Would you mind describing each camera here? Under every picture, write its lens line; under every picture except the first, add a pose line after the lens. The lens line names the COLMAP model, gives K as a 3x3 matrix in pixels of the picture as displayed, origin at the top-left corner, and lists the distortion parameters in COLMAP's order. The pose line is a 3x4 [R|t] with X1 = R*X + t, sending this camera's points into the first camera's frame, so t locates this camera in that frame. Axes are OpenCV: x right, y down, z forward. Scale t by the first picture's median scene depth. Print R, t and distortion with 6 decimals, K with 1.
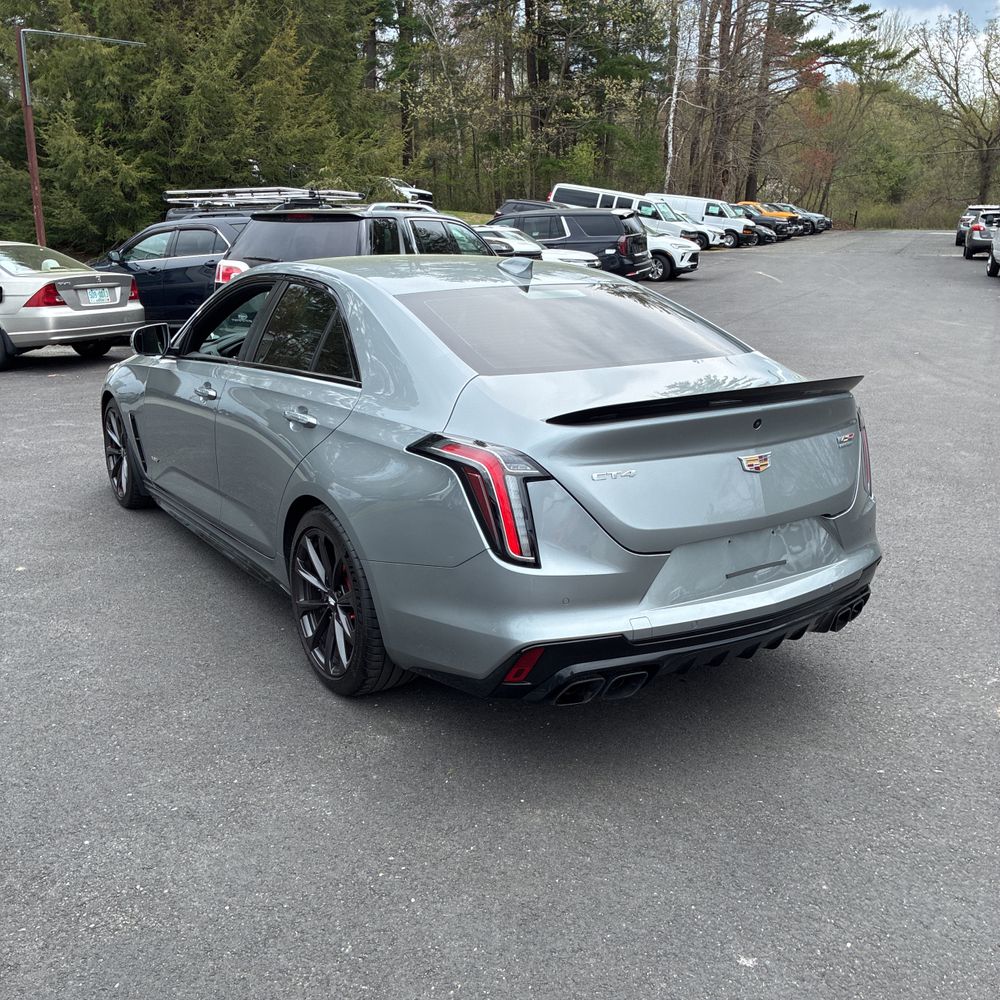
lens RADIAL K [[1015.0, 0, 475.4], [0, 1015.0, 521.5], [0, 0, 1]] dist [0.013741, 0.000000]
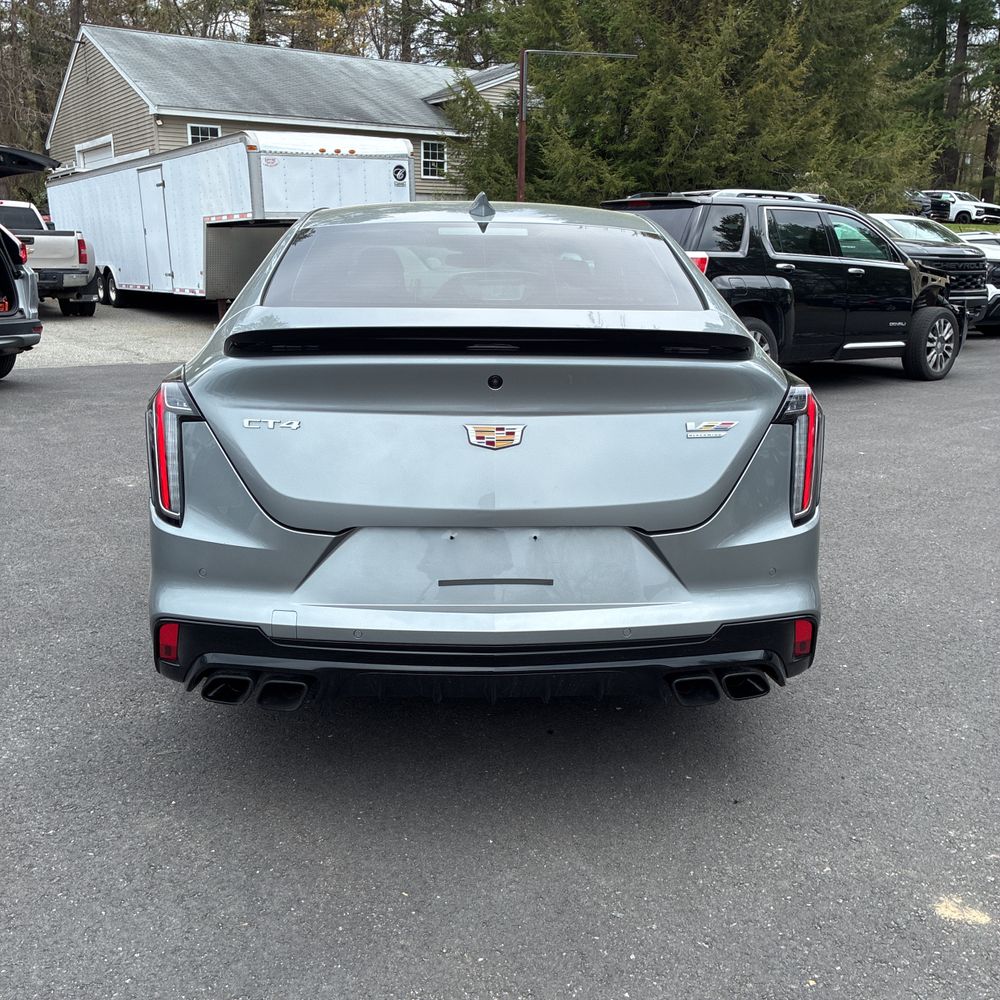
lens RADIAL K [[1015.0, 0, 502.4], [0, 1015.0, 509.7], [0, 0, 1]] dist [0.013741, 0.000000]
pose [[0.863115, 0.134064, -0.486887, 0.118727], [-0.150328, 0.988620, 0.005727, -0.001940], [0.482113, 0.068250, 0.873446, 0.068763]]
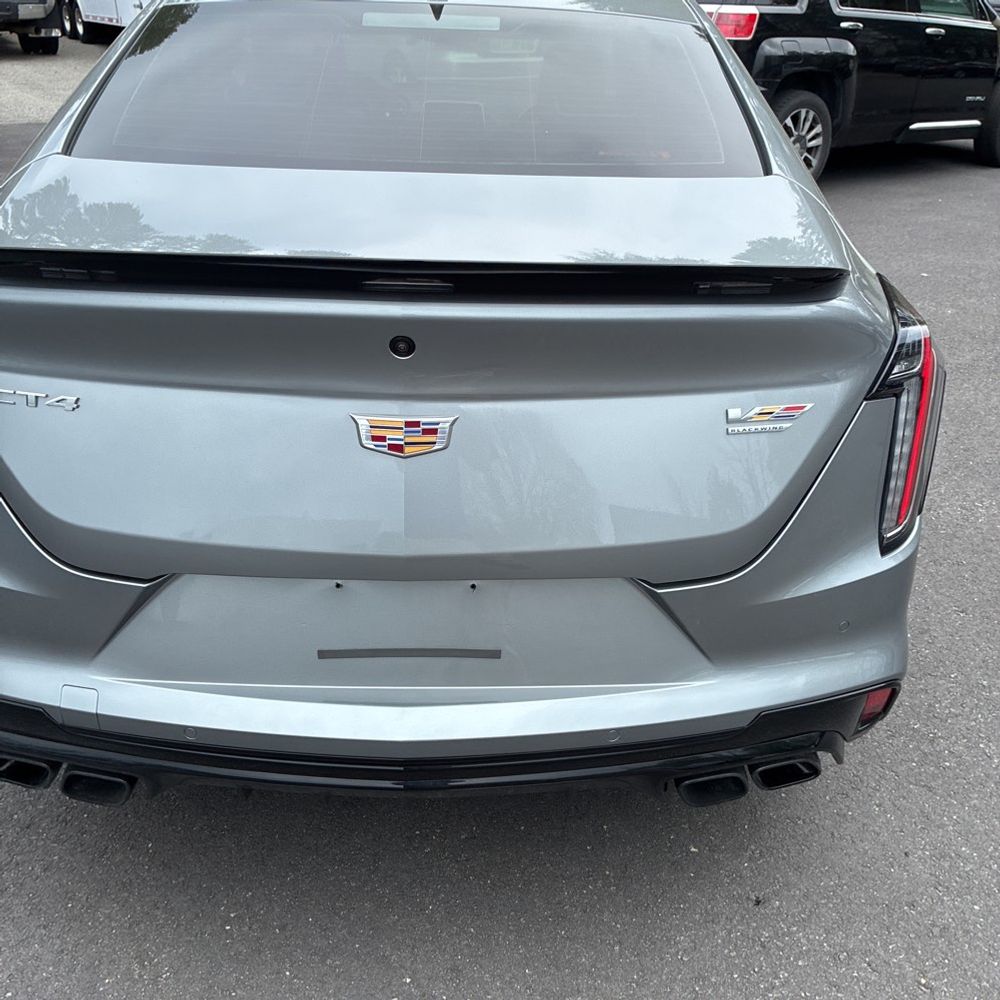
lens RADIAL K [[1015.0, 0, 512.6], [0, 1015.0, 489.7], [0, 0, 1]] dist [0.013741, 0.000000]
pose [[0.855538, 0.257319, -0.449269, 0.095474], [-0.173003, 0.959953, 0.220366, -0.025603], [0.487981, -0.110807, 0.865792, 0.119517]]
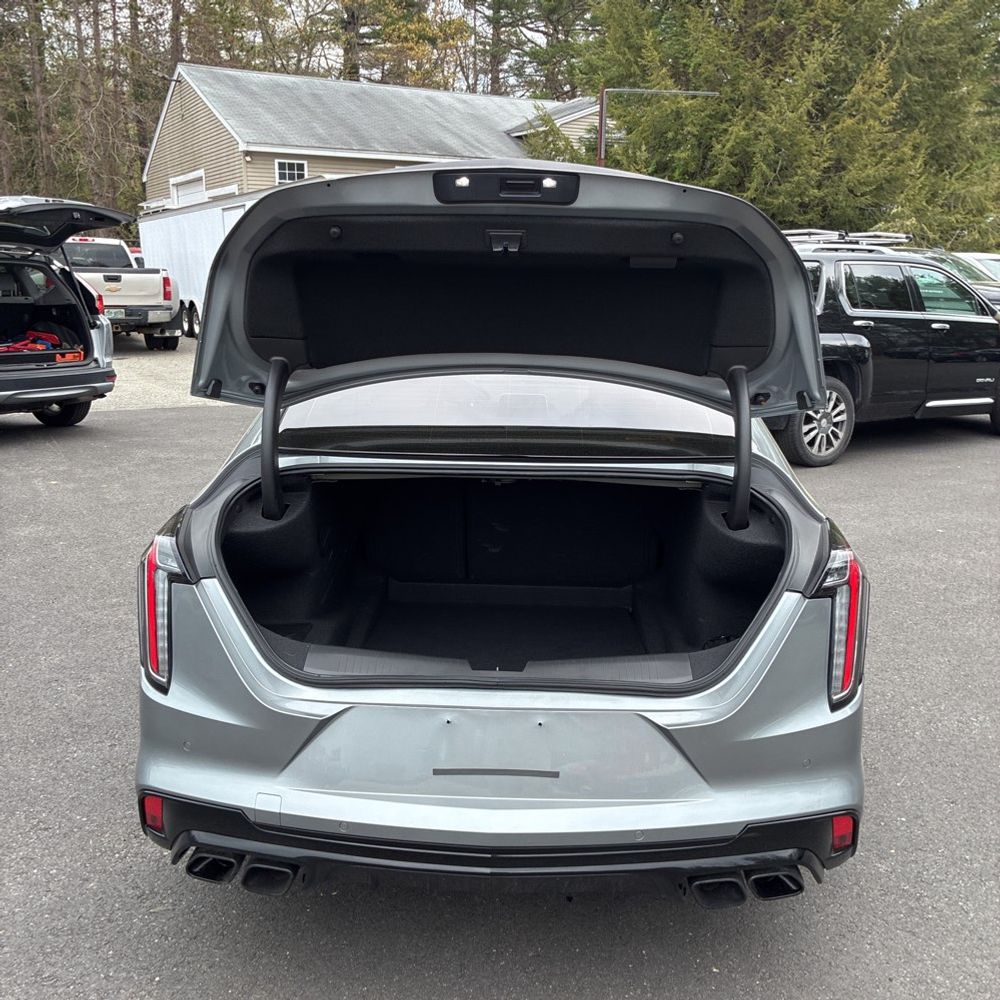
lens RADIAL K [[1015.0, 0, 508.1], [0, 1015.0, 501.6], [0, 0, 1]] dist [0.013741, 0.000000]
pose [[0.821816, 0.137192, -0.552990, 0.118615], [-0.169861, 0.985436, -0.007958, -0.023656], [0.543844, 0.100472, 0.833150, 0.081686]]
